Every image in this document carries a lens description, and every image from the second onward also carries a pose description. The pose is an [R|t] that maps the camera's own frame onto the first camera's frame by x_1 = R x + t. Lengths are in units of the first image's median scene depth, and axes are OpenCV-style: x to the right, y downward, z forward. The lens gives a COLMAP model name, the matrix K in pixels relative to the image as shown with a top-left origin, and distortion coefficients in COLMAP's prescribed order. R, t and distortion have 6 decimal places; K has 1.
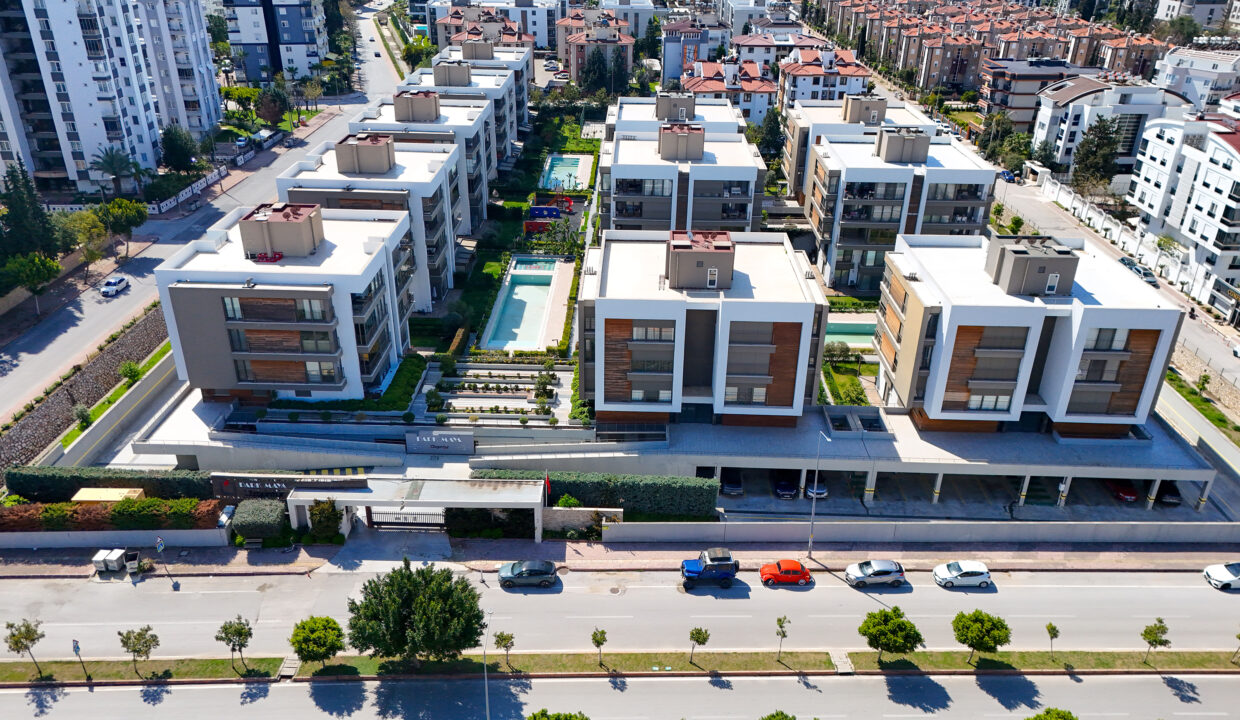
lens RADIAL K [[908.4, 0, 620.3], [0, 908.4, 363.4], [0, 0, 1]] dist [0.075650, -0.074975]
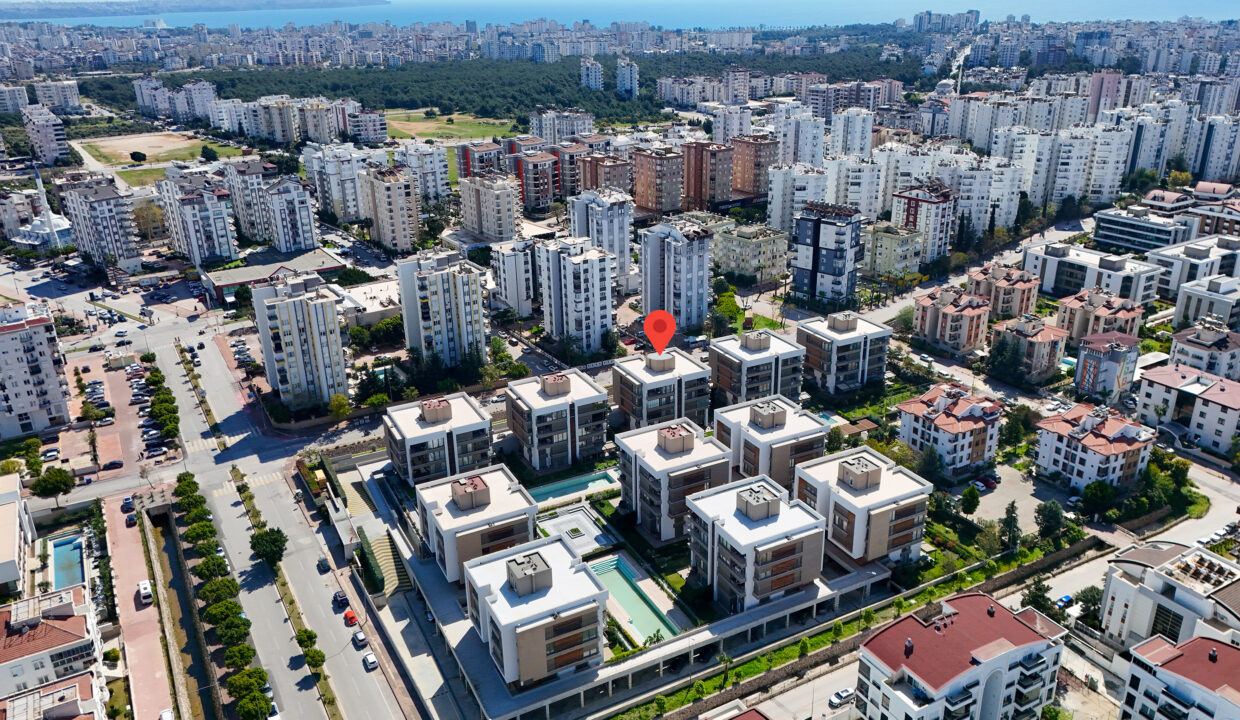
lens RADIAL K [[908.4, 0, 619.5], [0, 908.4, 359.9], [0, 0, 1]] dist [0.075650, -0.074975]
pose [[0.477099, 0.306435, -0.823696, 1.725559], [-0.373786, 0.919000, 0.125387, -0.721609], [0.795400, 0.248064, 0.552995, 0.039663]]
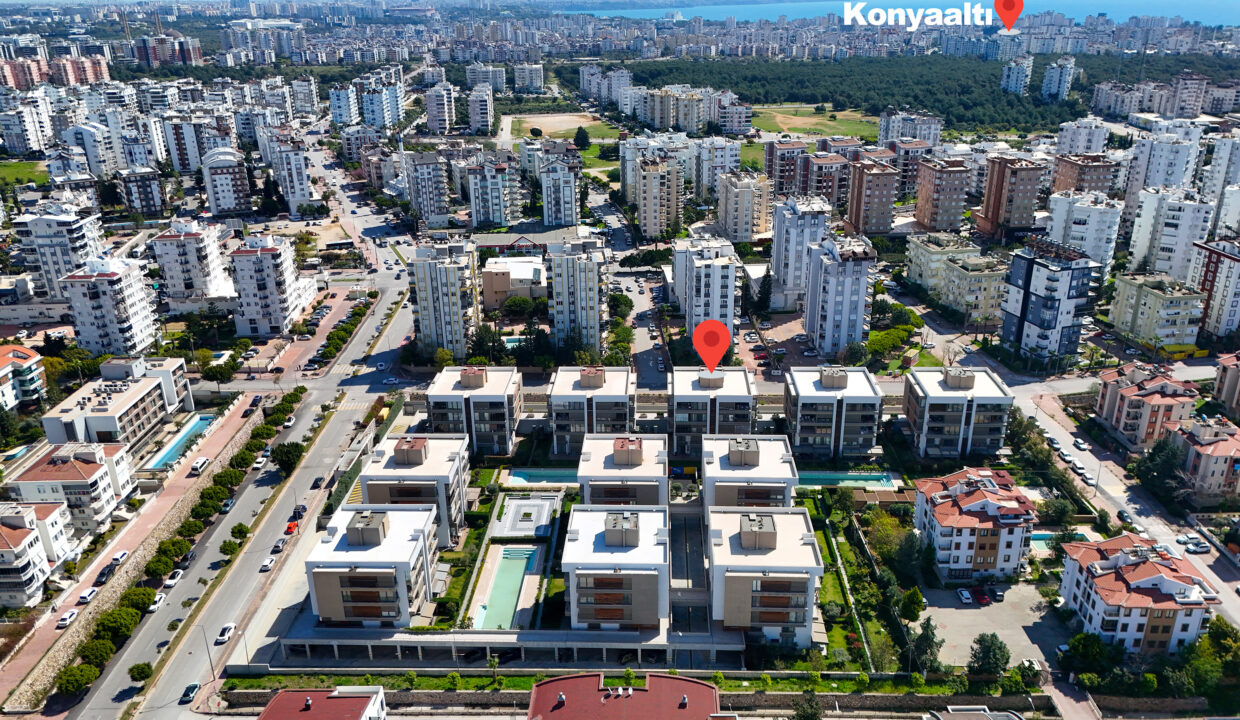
lens RADIAL K [[908.4, 0, 620.0], [0, 908.4, 359.9], [0, 0, 1]] dist [0.075650, -0.074975]
pose [[-0.025947, 0.358189, -0.933289, 1.964245], [-0.436506, 0.835837, 0.332923, -1.196127], [0.899327, 0.416025, 0.134664, 0.984453]]
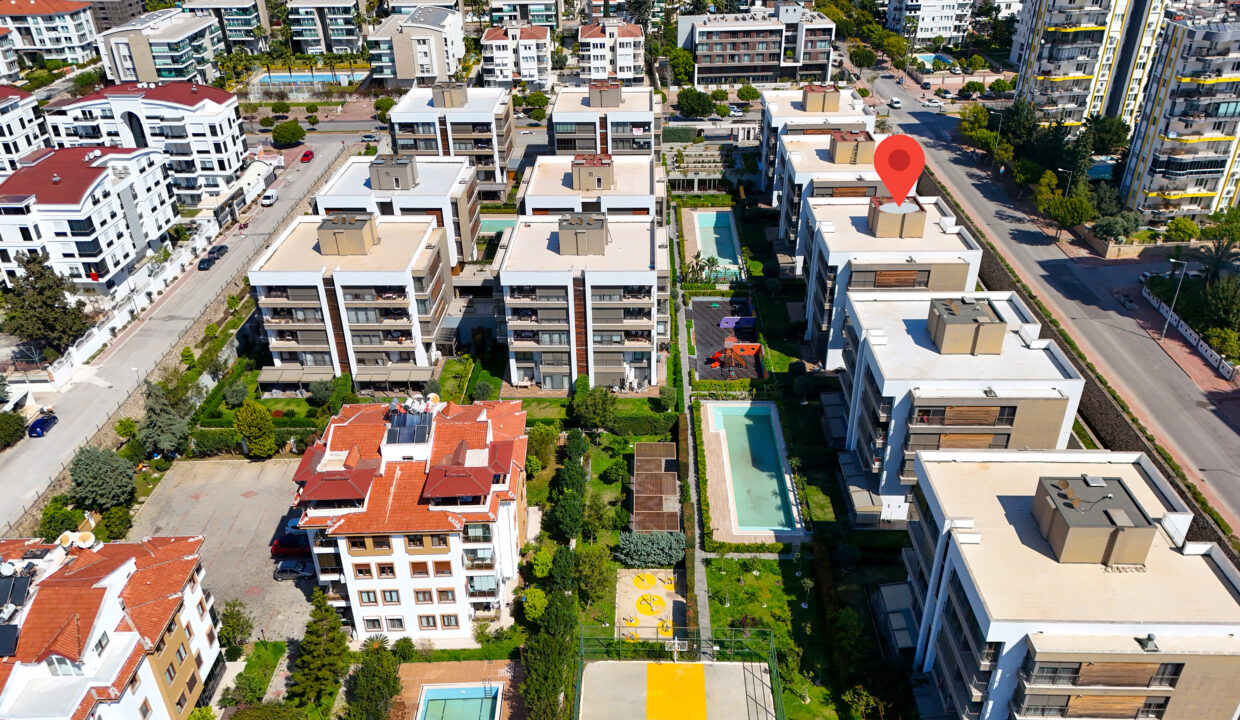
lens RADIAL K [[908.4, 0, 622.0], [0, 908.4, 360.5], [0, 0, 1]] dist [0.075650, -0.074975]
pose [[-0.999973, -0.004755, 0.005613, 0.028134], [0.002127, 0.543593, 0.839346, -1.408362], [-0.007042, 0.839336, -0.543568, 2.431355]]
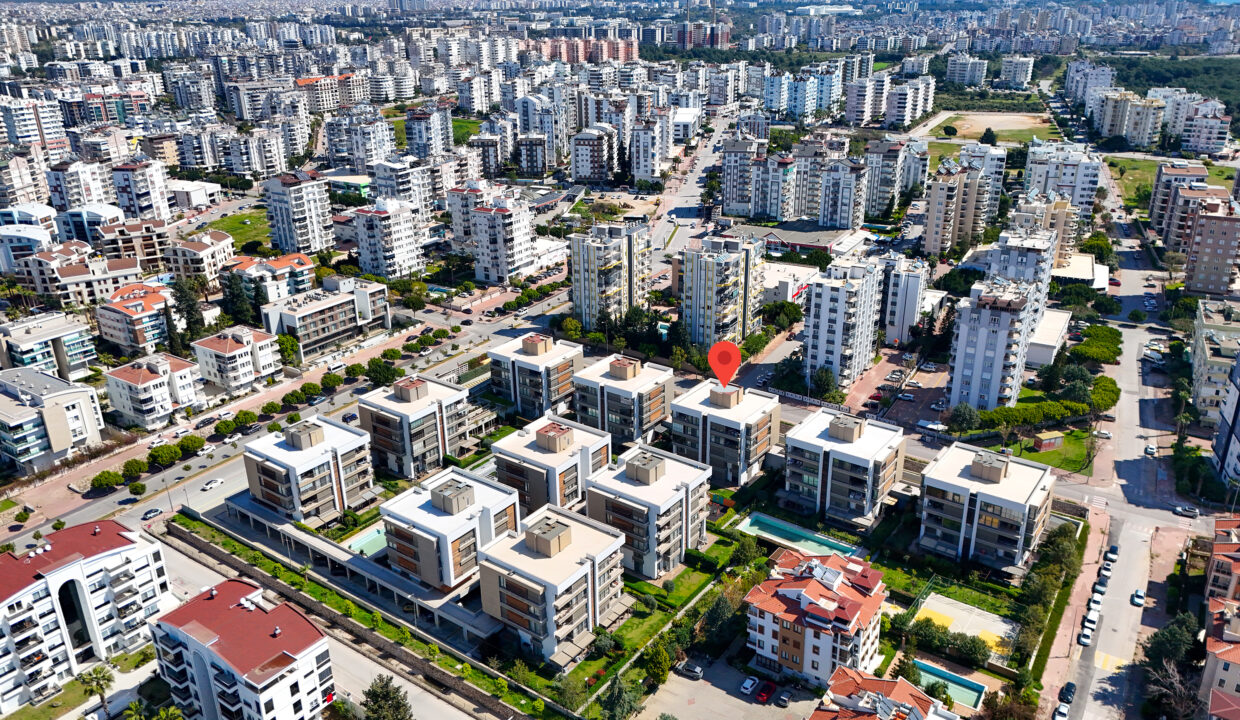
lens RADIAL K [[908.4, 0, 621.0], [0, 908.4, 361.7], [0, 0, 1]] dist [0.075650, -0.074975]
pose [[-0.578961, 0.301512, -0.757559, 1.574767], [-0.362409, 0.737130, 0.570350, -1.751125], [0.730386, 0.604756, -0.317498, 2.060641]]
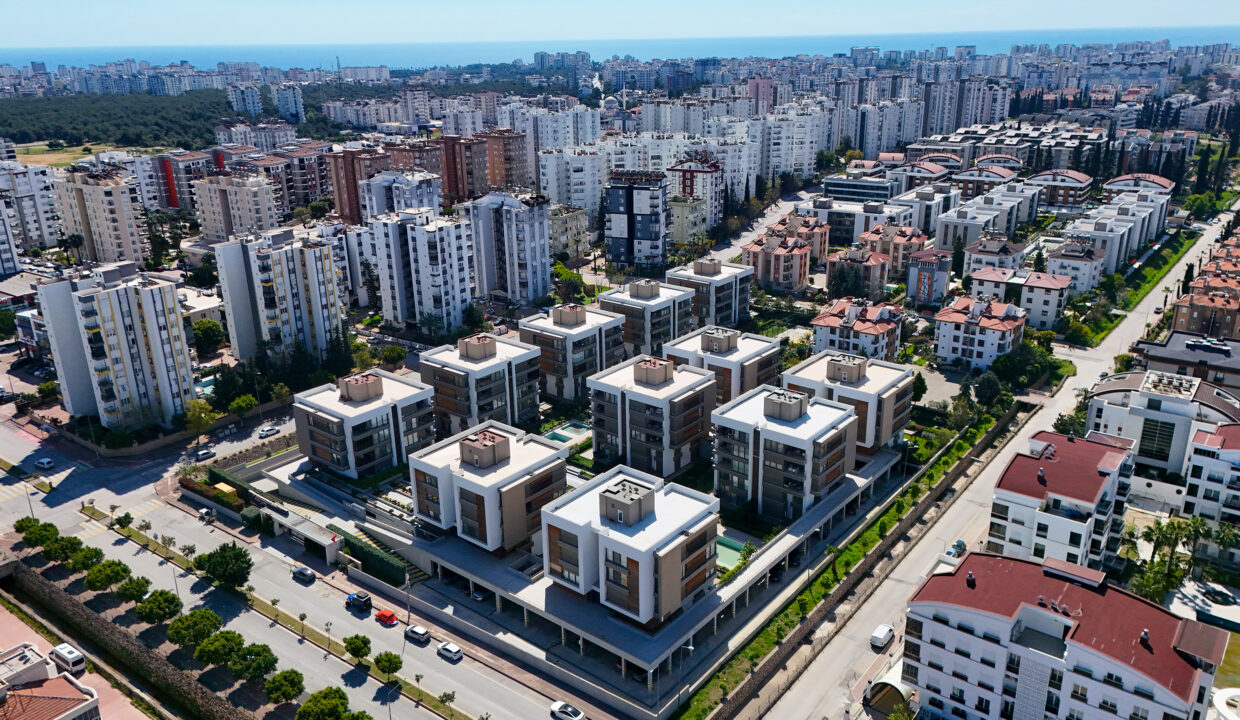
lens RADIAL K [[908.4, 0, 619.3], [0, 908.4, 361.2], [0, 0, 1]] dist [0.075650, -0.074975]
pose [[0.787450, 0.179698, -0.589603, 1.204930], [-0.251950, 0.966836, -0.041823, -0.250980], [0.562534, 0.181484, 0.806610, -0.288205]]
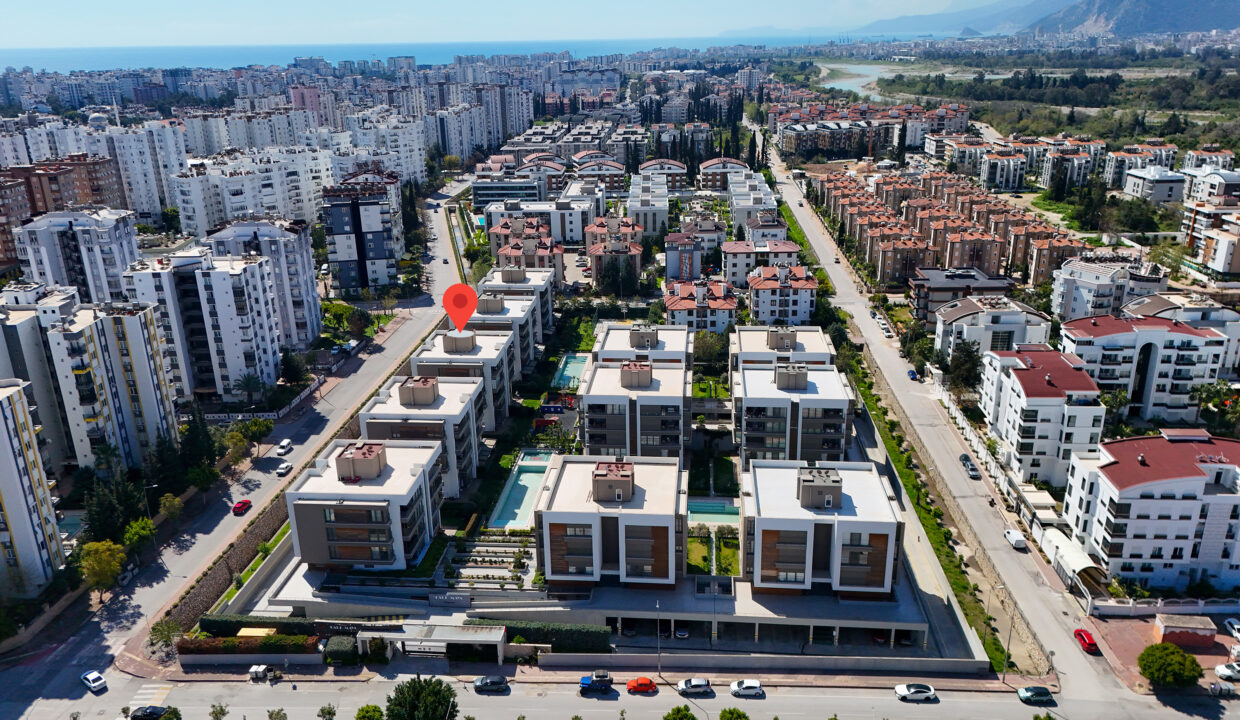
lens RADIAL K [[908.4, 0, 618.6], [0, 908.4, 360.6], [0, 0, 1]] dist [0.075650, -0.074975]
pose [[0.996946, -0.009251, -0.077541, 0.205525], [-0.000589, 0.992041, -0.125917, -0.115330], [0.078088, 0.125578, 0.989006, -0.566894]]
